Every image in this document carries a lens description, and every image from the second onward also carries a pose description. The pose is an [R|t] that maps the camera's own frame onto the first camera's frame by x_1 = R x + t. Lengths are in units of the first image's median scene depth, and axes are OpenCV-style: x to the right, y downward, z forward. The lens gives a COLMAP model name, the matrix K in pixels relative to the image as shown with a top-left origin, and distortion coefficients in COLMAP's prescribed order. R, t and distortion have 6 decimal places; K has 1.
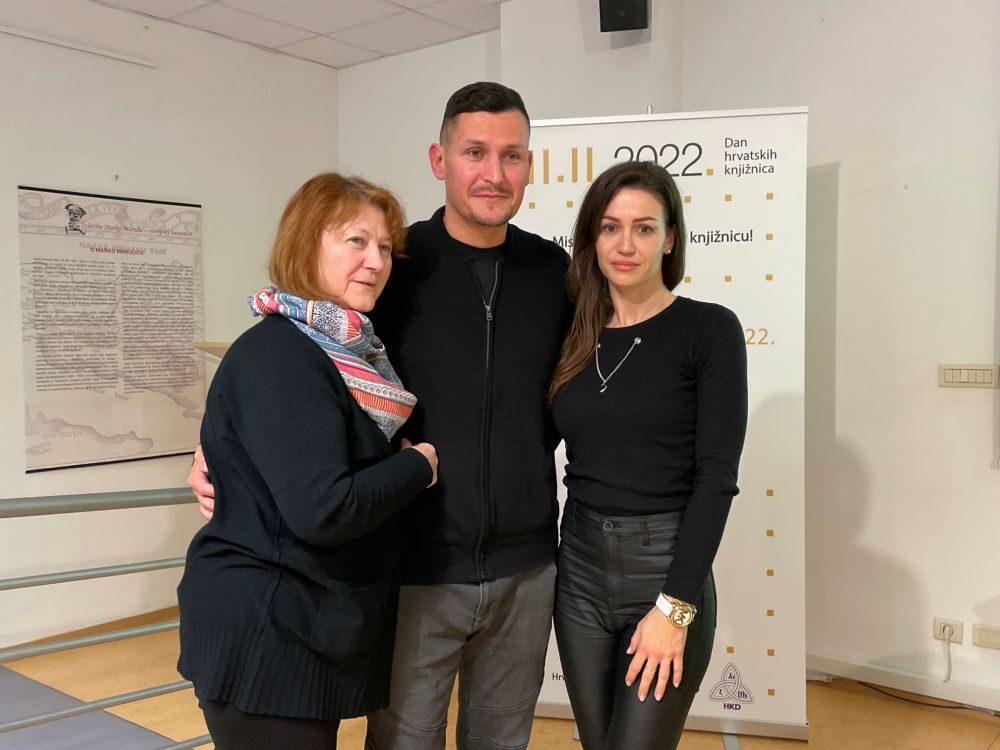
lens RADIAL K [[985.2, 0, 500.0], [0, 985.2, 375.0], [0, 0, 1]] dist [0.146395, -0.327766]
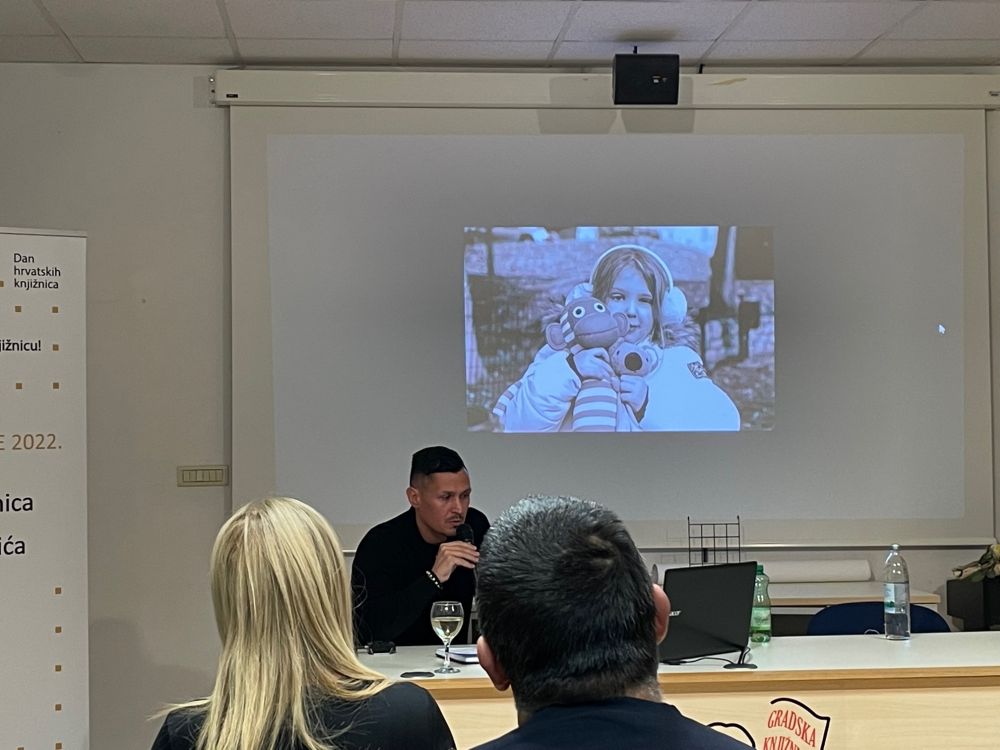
lens RADIAL K [[1806.4, 0, 500.0], [0, 1806.4, 375.0], [0, 0, 1]] dist [0.012046, -0.172010]
pose [[0.724359, 0.016293, 0.689231, -0.715162], [0.039784, 0.997067, -0.065382, 0.035718], [-0.688274, 0.074781, 0.721586, -0.719563]]
